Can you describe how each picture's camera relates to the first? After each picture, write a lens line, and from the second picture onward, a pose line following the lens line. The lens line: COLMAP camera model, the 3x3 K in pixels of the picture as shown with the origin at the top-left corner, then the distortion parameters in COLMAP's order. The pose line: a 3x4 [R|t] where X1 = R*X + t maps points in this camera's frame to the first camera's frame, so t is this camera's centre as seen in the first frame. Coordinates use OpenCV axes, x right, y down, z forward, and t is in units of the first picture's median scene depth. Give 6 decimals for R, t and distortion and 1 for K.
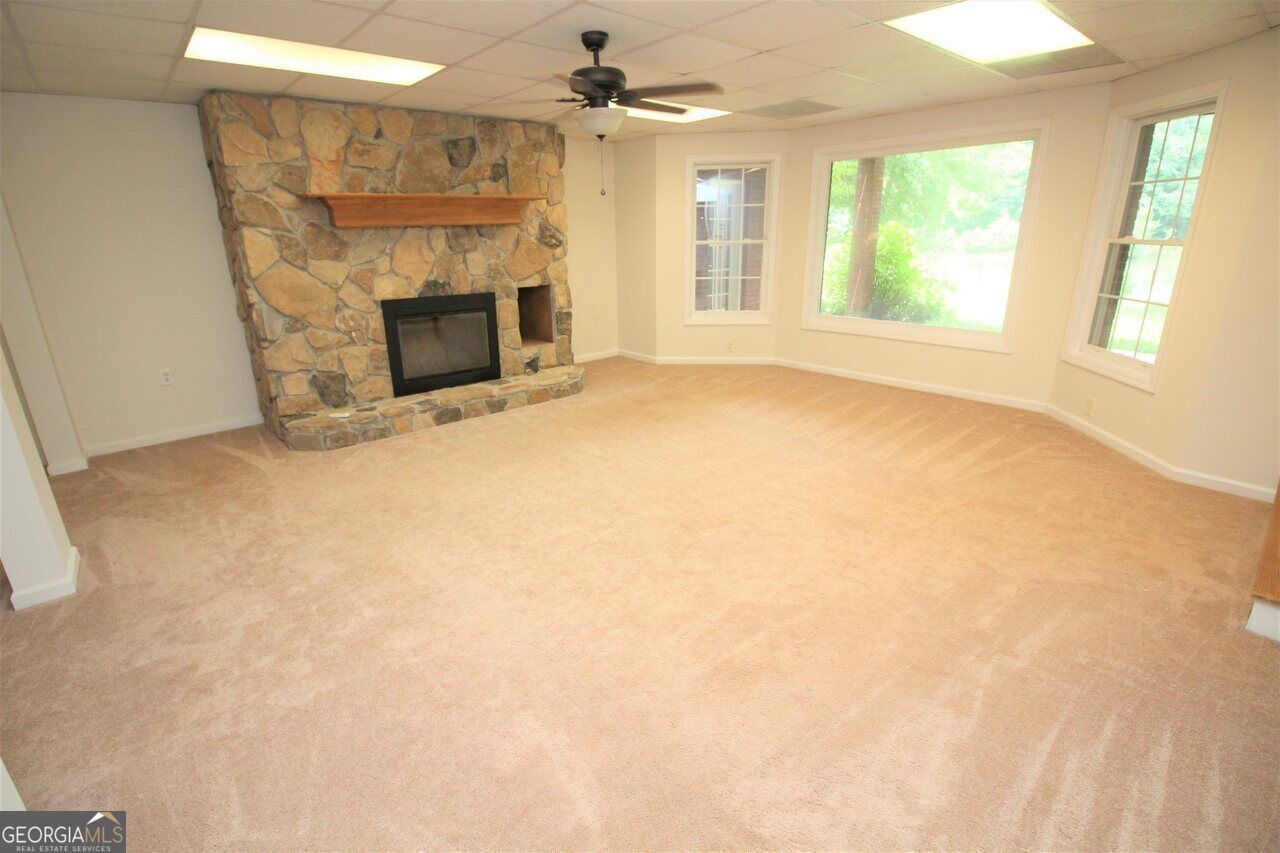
lens RADIAL K [[592.4, 0, 640.0], [0, 592.4, 426.5], [0, 0, 1]] dist [-0.000217, -0.000050]
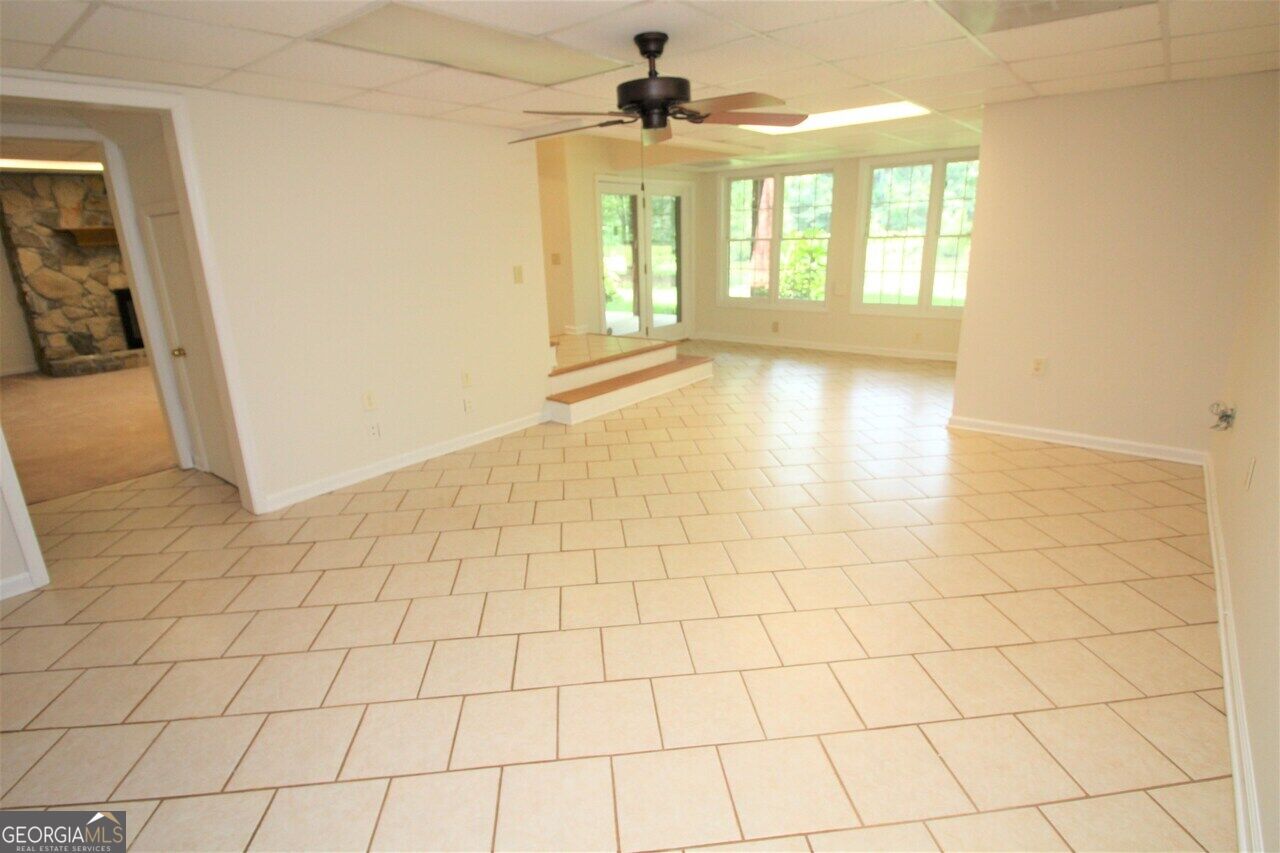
lens RADIAL K [[645.1, 0, 640.0], [0, 645.1, 426.5], [0, 0, 1]] dist [-0.012945, -0.000176]
pose [[0.984657, -0.058770, 0.164307, 0.737096], [0.062806, 0.997836, -0.019471, 0.314553], [-0.162807, 0.029492, 0.986217, -1.048171]]
